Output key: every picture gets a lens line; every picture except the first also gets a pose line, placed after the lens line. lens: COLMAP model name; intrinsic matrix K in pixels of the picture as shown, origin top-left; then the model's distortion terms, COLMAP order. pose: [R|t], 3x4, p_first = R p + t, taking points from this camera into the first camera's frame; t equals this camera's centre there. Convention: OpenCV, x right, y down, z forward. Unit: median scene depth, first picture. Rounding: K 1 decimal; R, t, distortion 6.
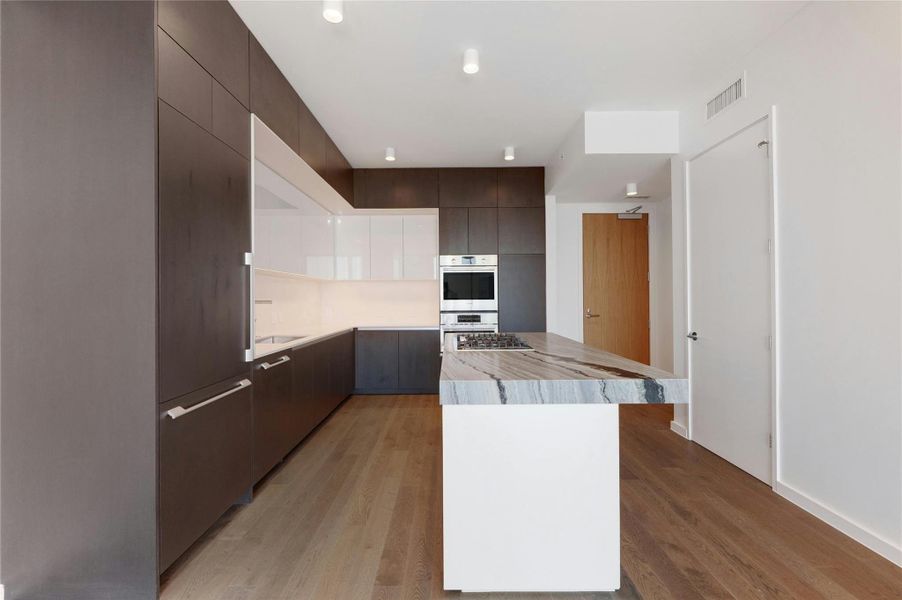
lens RADIAL K [[386.5, 0, 447.1], [0, 386.5, 297.2], [0, 0, 1]] dist [-0.001312, -0.000435]
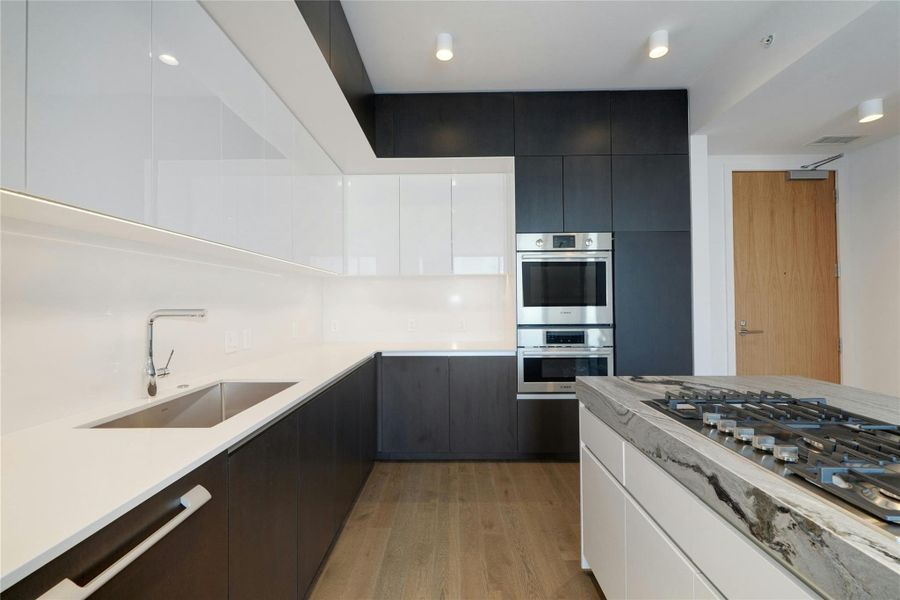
lens RADIAL K [[380.8, 0, 447.1], [0, 380.8, 299.0], [0, 0, 1]] dist [-0.001133, -0.000521]
pose [[0.999888, -0.000397, -0.014938, -0.120792], [0.000262, 0.999959, -0.009059, 0.000151], [0.014941, 0.009054, 0.999847, 0.401164]]
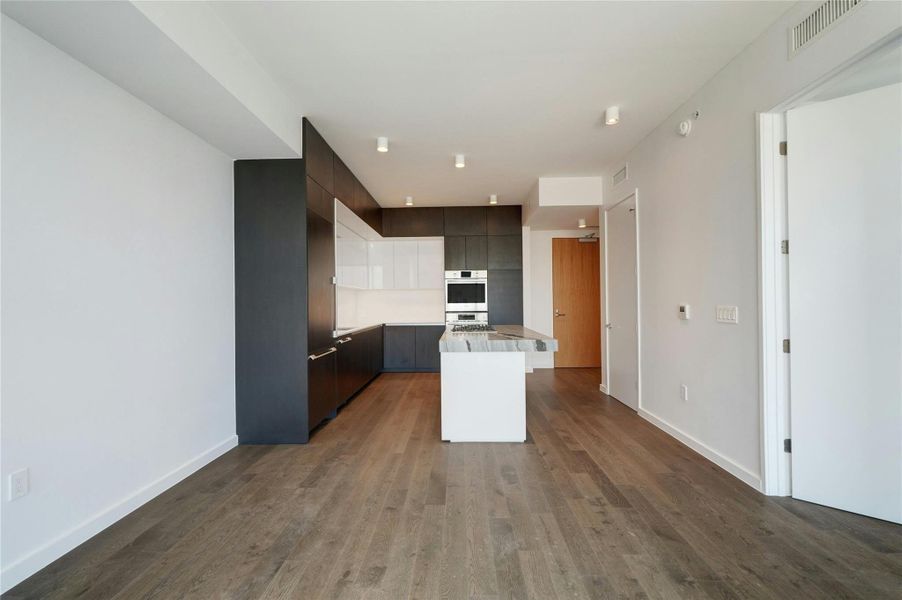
lens RADIAL K [[381.6, 0, 448.1], [0, 381.6, 299.0], [0, 0, 1]] dist [-0.001133, -0.000521]
pose [[0.999640, -0.004097, -0.026508, 0.027633], [0.003920, 0.999970, -0.006742, 0.000613], [0.026535, 0.006636, 0.999626, -0.355870]]
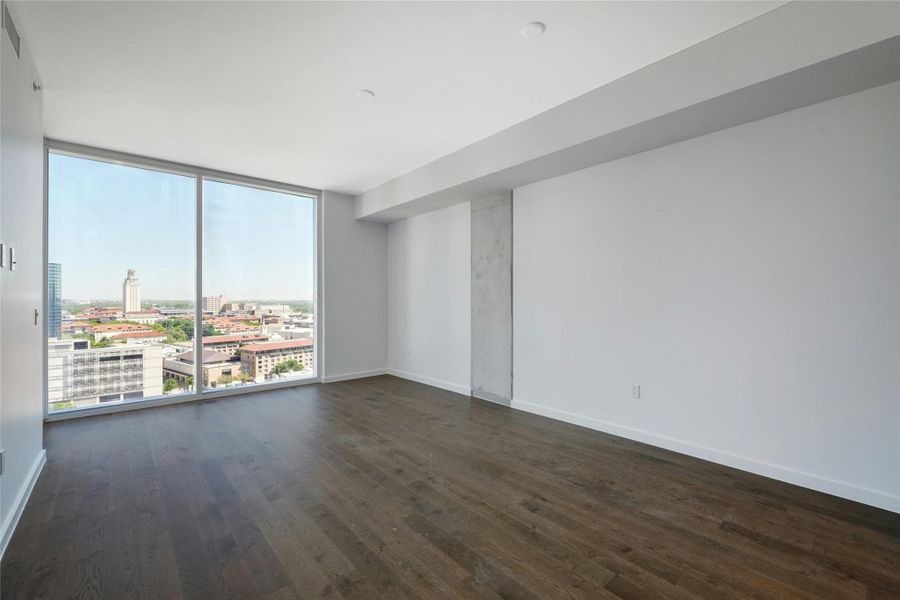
lens RADIAL K [[380.8, 0, 447.1], [0, 380.8, 299.0], [0, 0, 1]] dist [-0.001133, -0.000521]
pose [[-0.751933, 0.004270, -0.659226, 0.332310], [0.006782, 0.999976, -0.001259, -0.001454], [0.659205, -0.005418, -0.751944, 0.279647]]
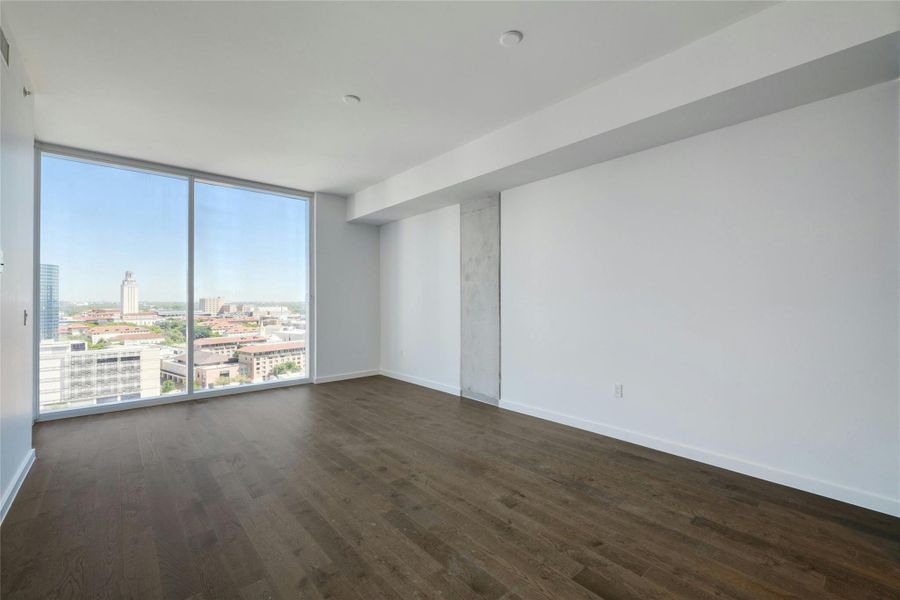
lens RADIAL K [[380.8, 0, 447.1], [0, 380.8, 299.0], [0, 0, 1]] dist [-0.001133, -0.000521]
pose [[-0.749599, 0.002361, -0.661888, 0.321800], [0.007322, 0.999962, -0.004725, -0.000475], [0.661851, -0.008388, -0.749588, 0.303614]]
